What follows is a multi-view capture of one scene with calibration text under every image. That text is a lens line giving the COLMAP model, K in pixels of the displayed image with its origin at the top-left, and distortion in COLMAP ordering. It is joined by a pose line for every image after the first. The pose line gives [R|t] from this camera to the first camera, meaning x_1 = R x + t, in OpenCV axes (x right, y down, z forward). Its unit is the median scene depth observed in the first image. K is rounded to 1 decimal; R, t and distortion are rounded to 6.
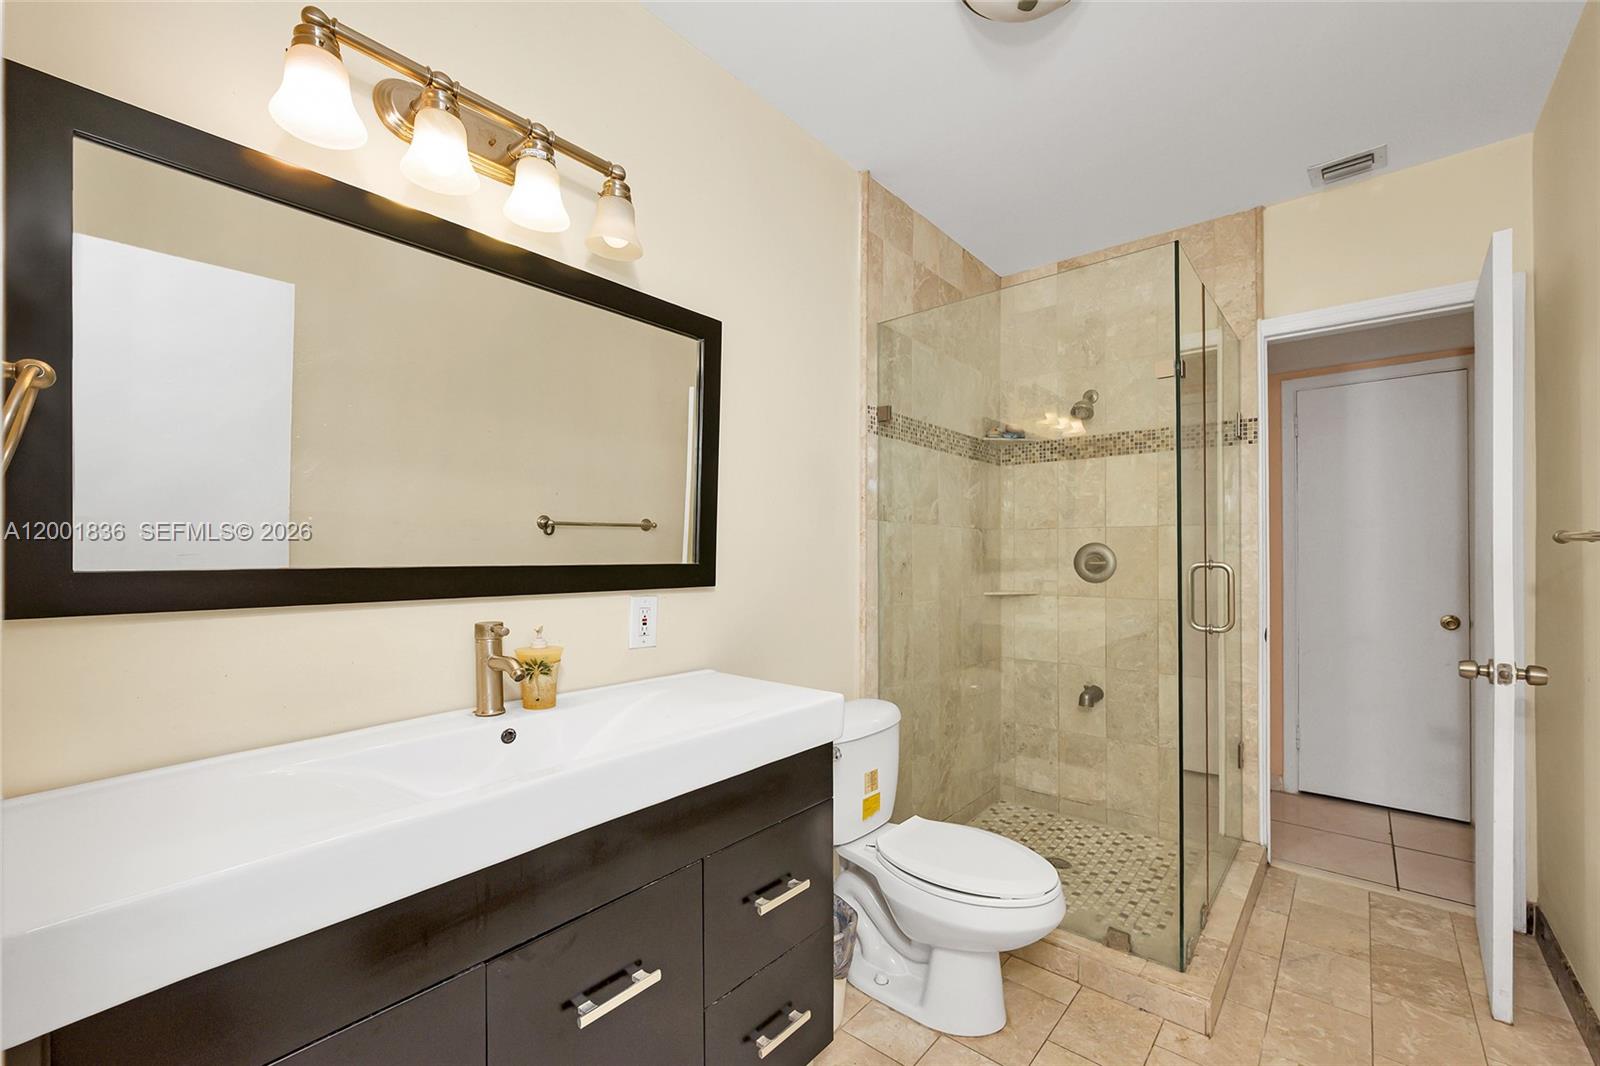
lens RADIAL K [[652.1, 0, 802.9], [0, 652.1, 563.1], [0, 0, 1]] dist [-0.000026, 0.000015]
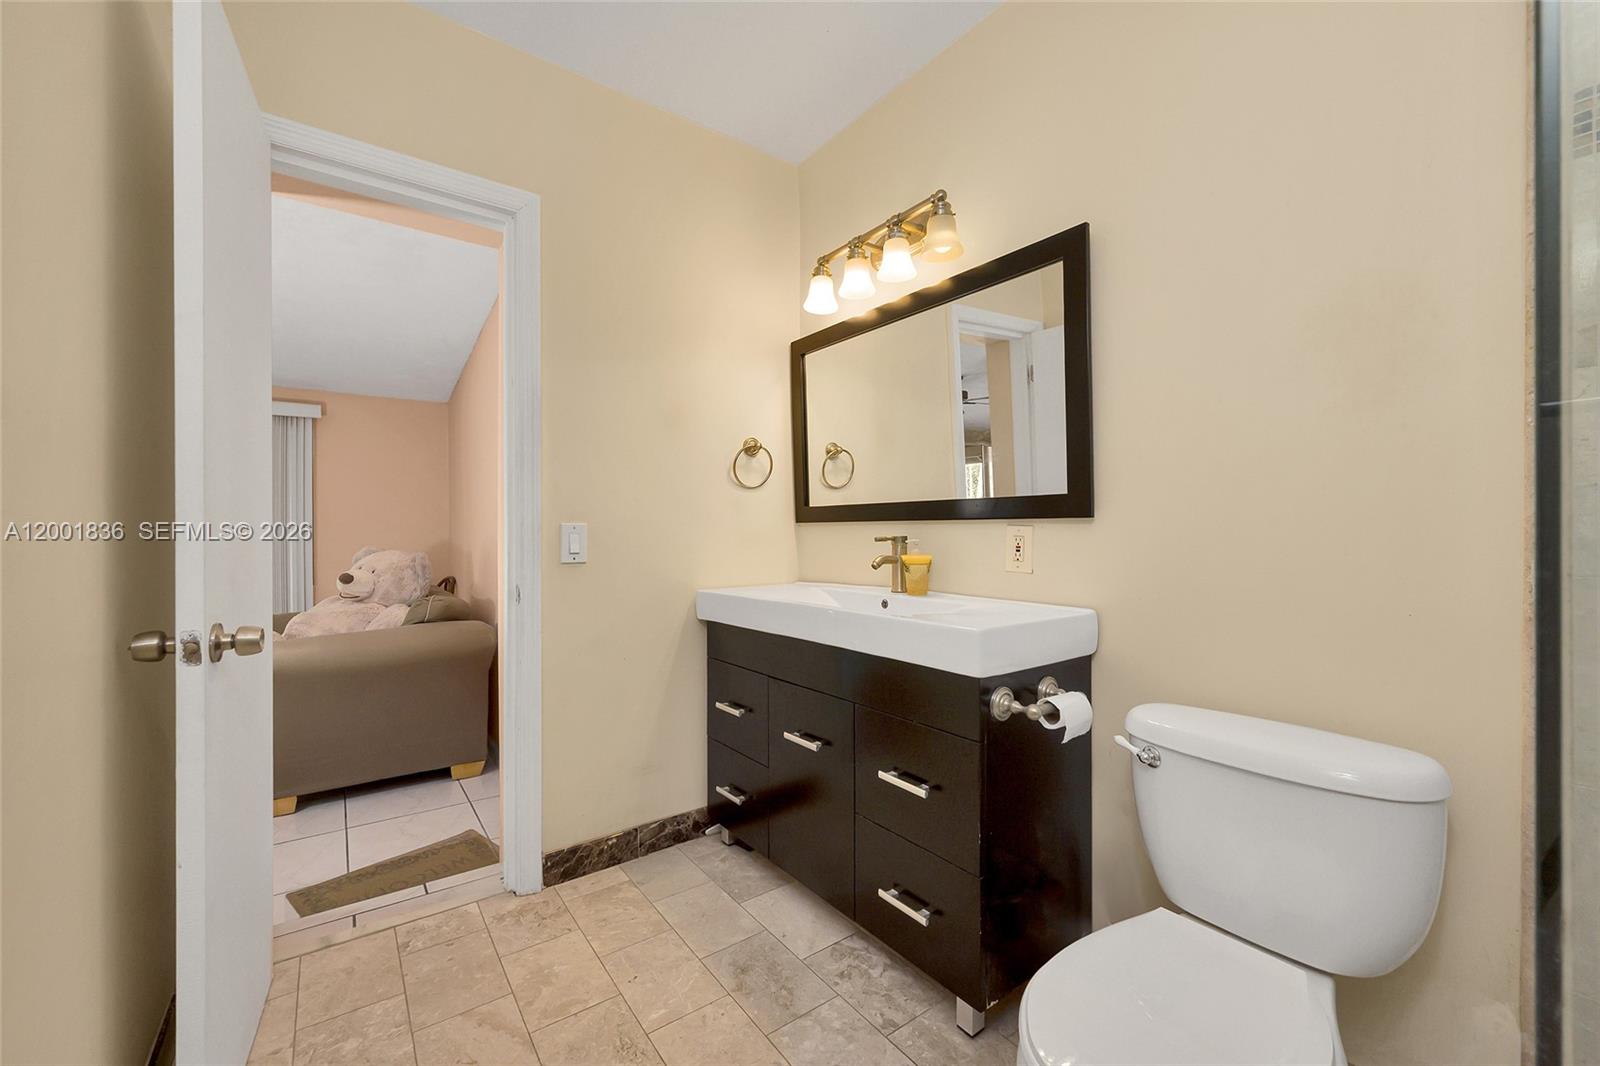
lens RADIAL K [[630.4, 0, 800.0], [0, 630.4, 529.6], [0, 0, 1]] dist [-0.001276, -0.000049]
pose [[-0.224454, 0.014612, -0.974375, 0.877726], [0.003991, 0.999893, 0.014076, 0.040537], [0.974477, -0.000729, -0.224488, 0.876349]]
